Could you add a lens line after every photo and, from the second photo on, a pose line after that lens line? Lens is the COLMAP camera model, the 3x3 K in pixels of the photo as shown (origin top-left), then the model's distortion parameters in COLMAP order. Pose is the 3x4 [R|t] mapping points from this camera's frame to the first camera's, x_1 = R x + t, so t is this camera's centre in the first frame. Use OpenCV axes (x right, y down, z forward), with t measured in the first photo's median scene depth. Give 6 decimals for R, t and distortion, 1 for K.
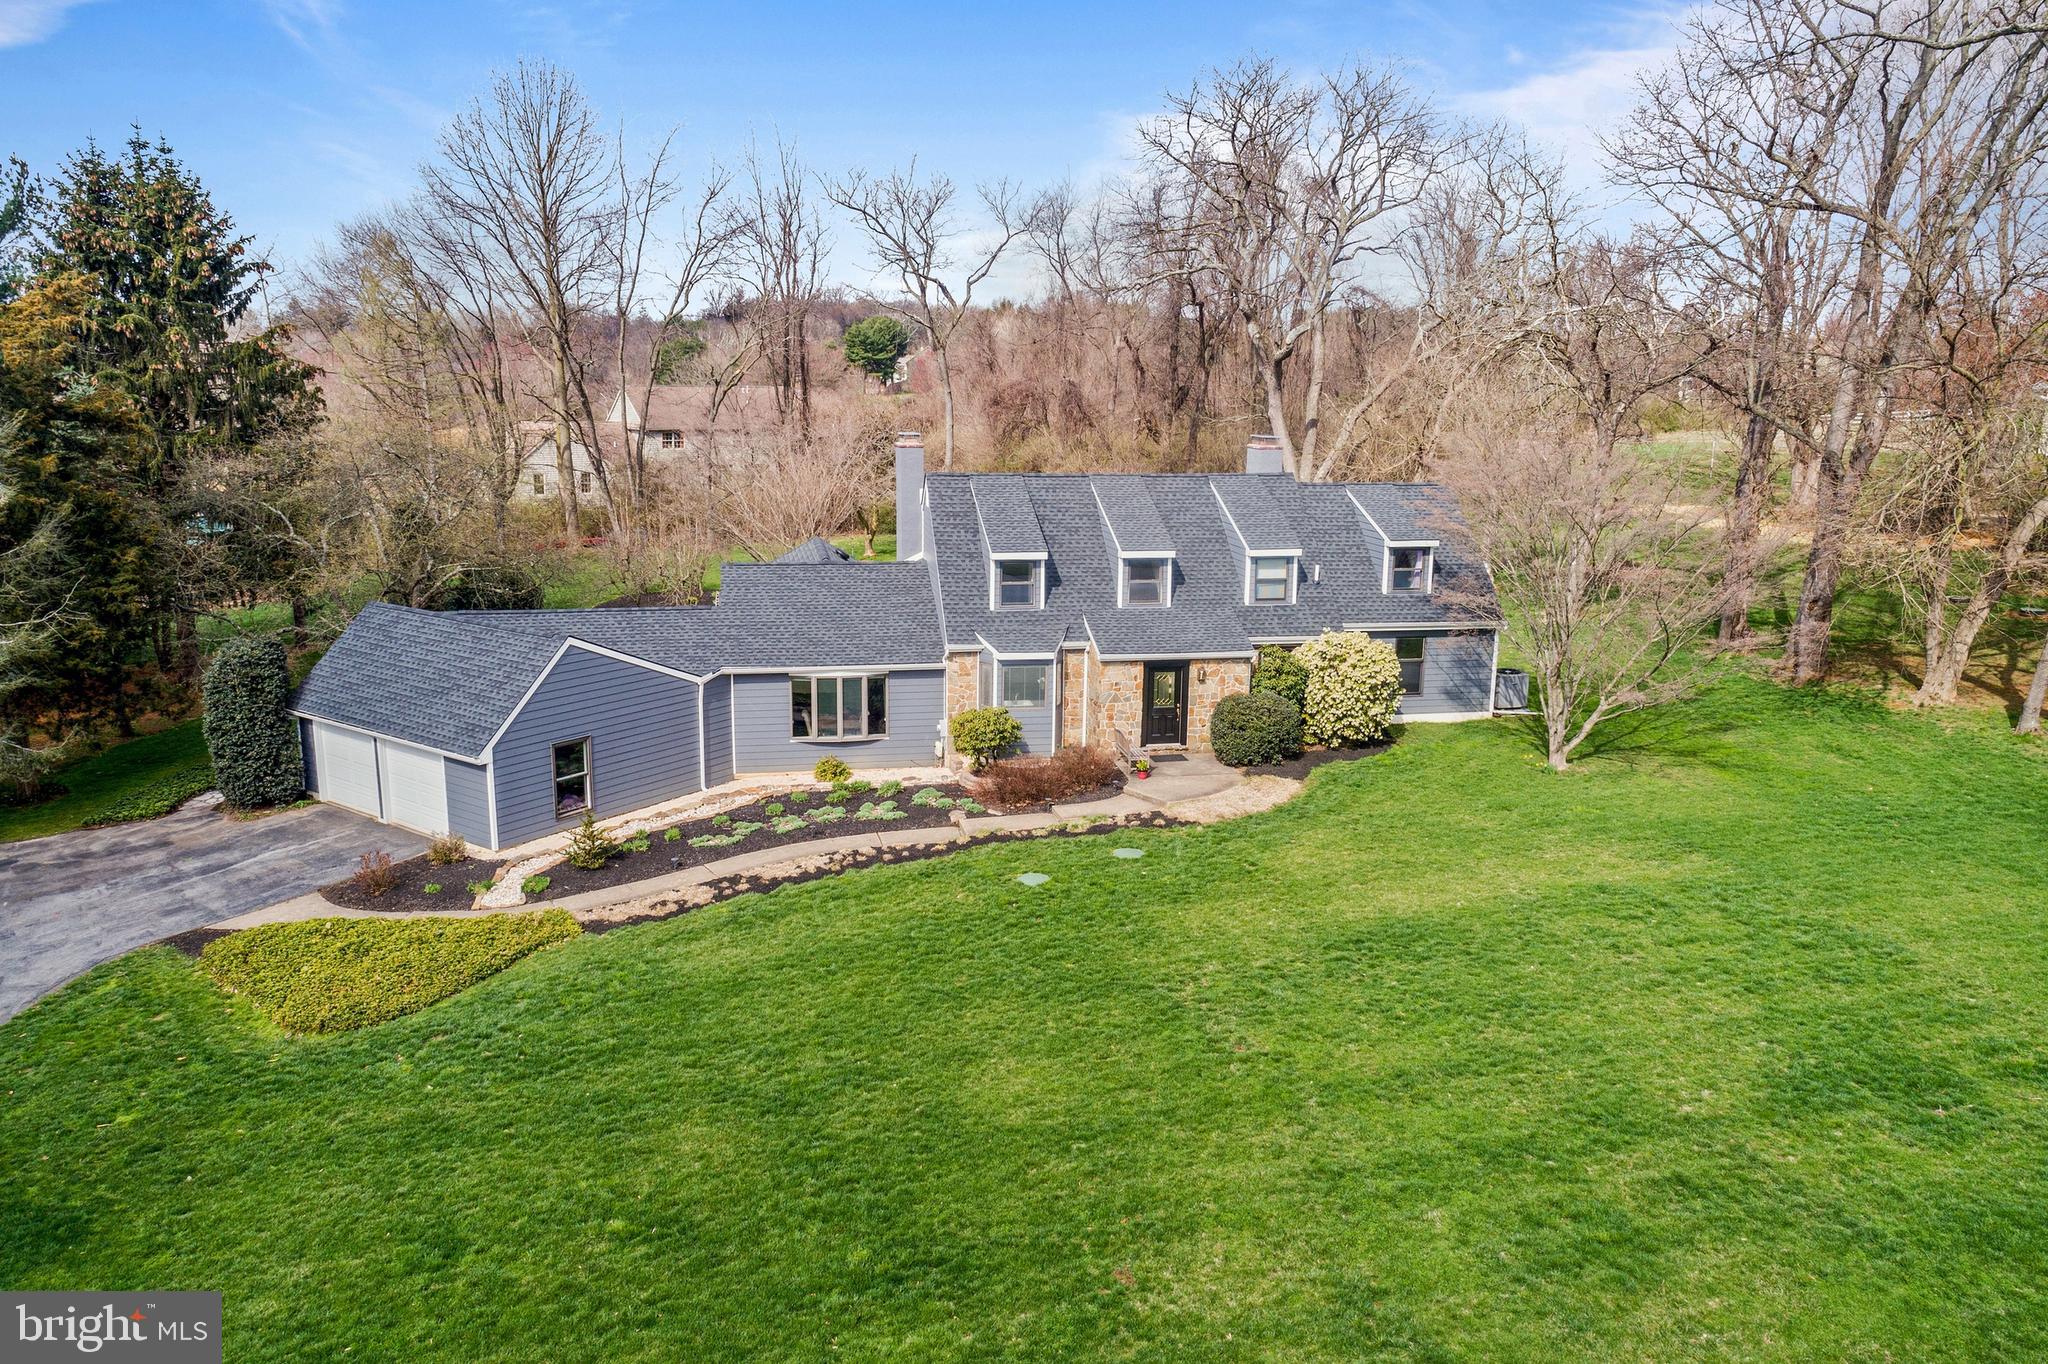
lens RADIAL K [[1360.1, 0, 1024.0], [0, 1360.1, 682.0], [0, 0, 1]] dist [0.001100, 0.001270]
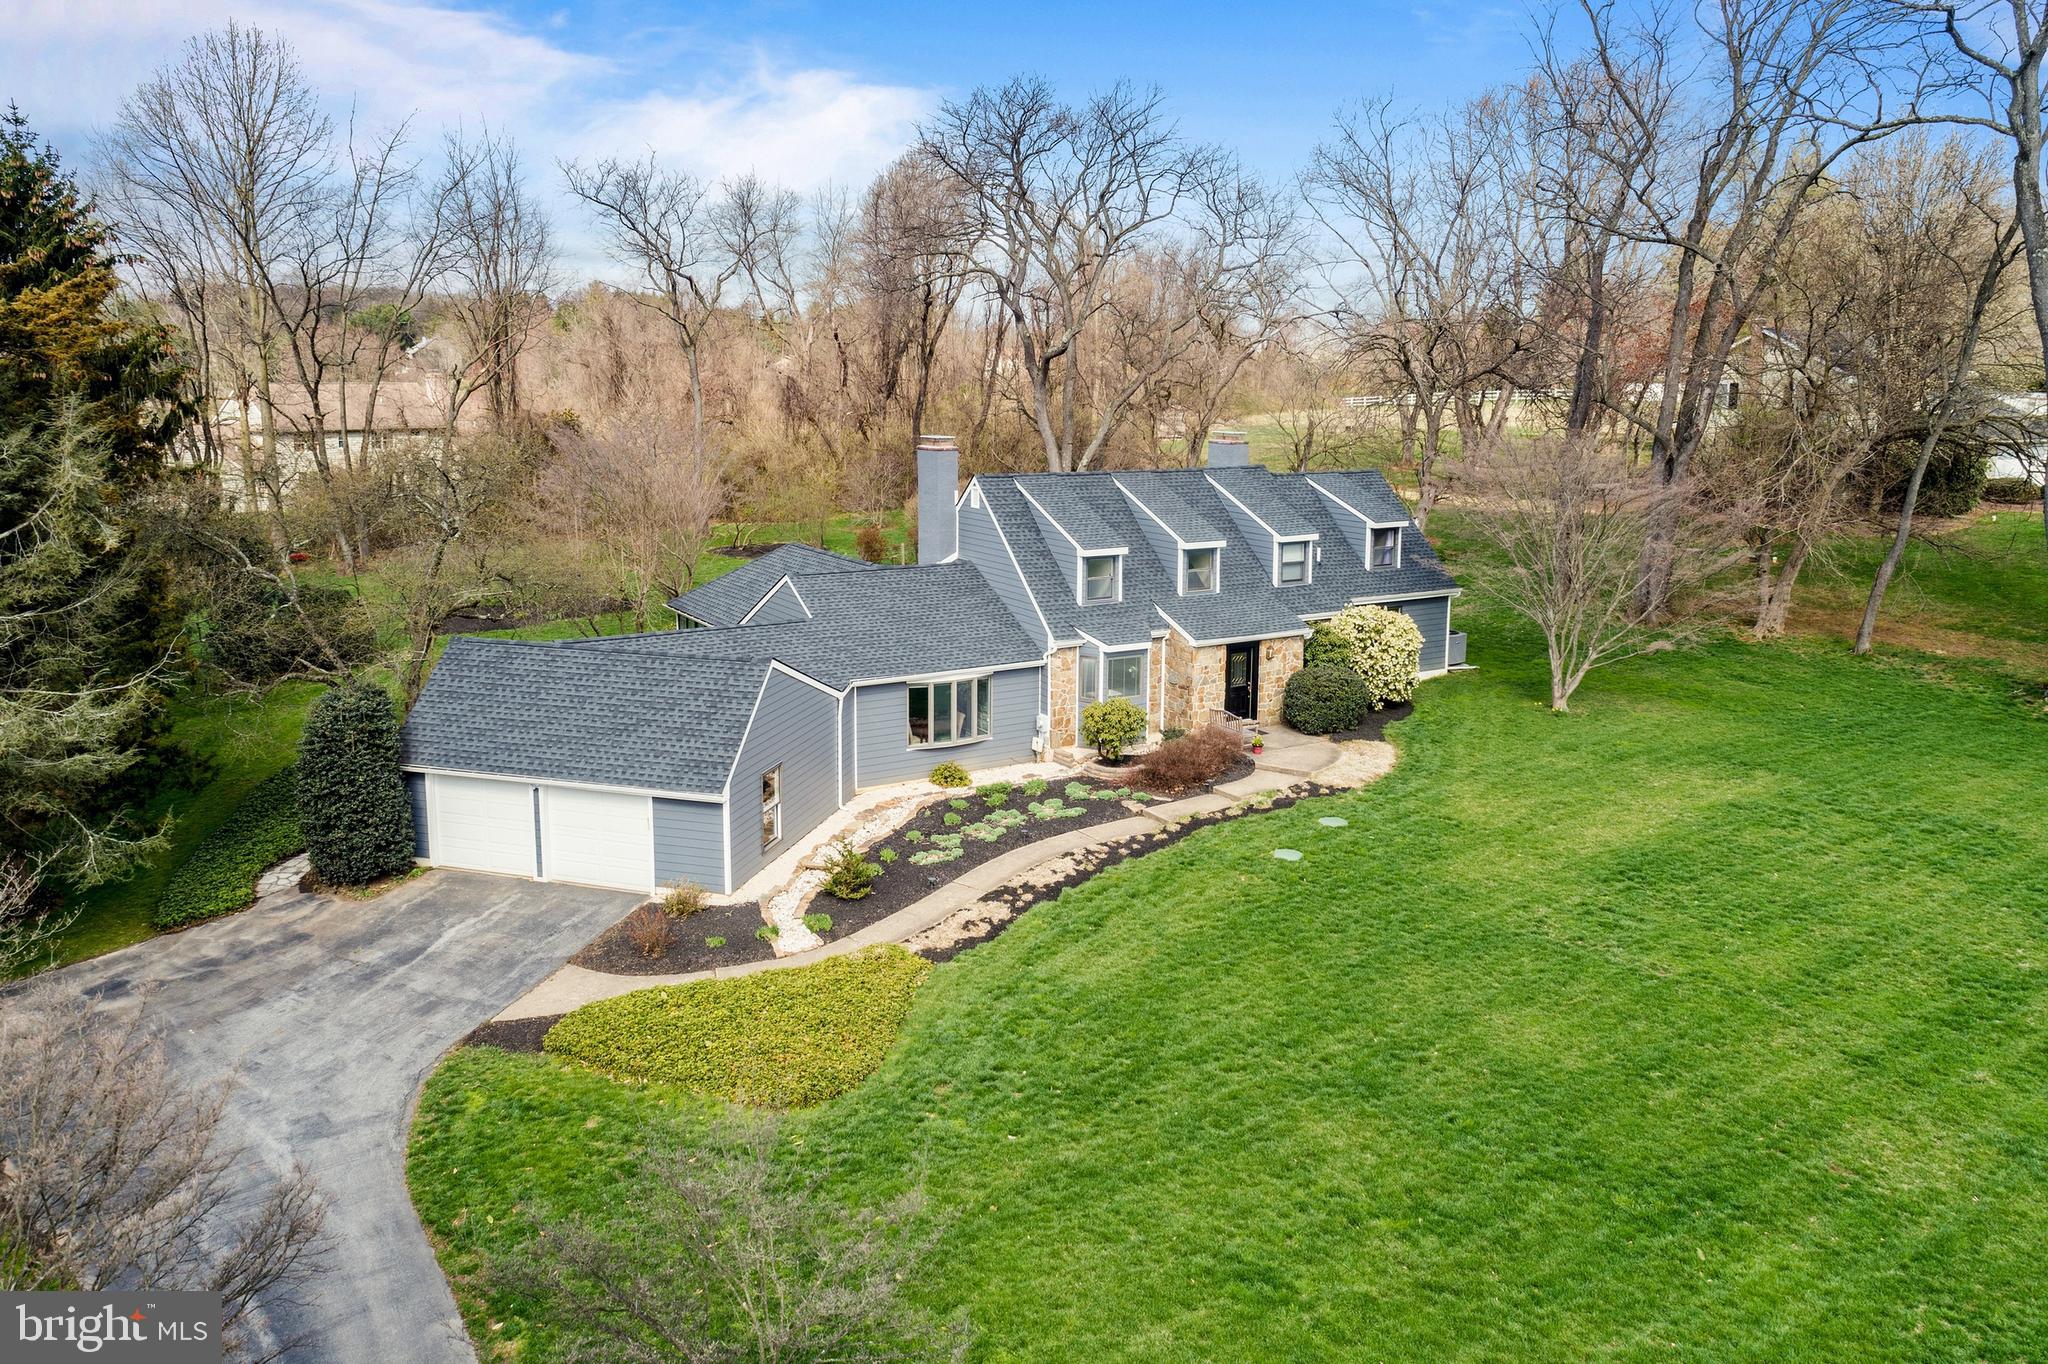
lens RADIAL K [[1336.6, 0, 1023.0], [0, 1336.6, 620.8], [0, 0, 1]] dist [-0.002345, -0.000873]
pose [[0.946550, -0.062027, 0.316537, -0.398573], [0.072777, 0.997100, -0.022242, -0.022177], [-0.314240, 0.044089, 0.948319, 0.056963]]
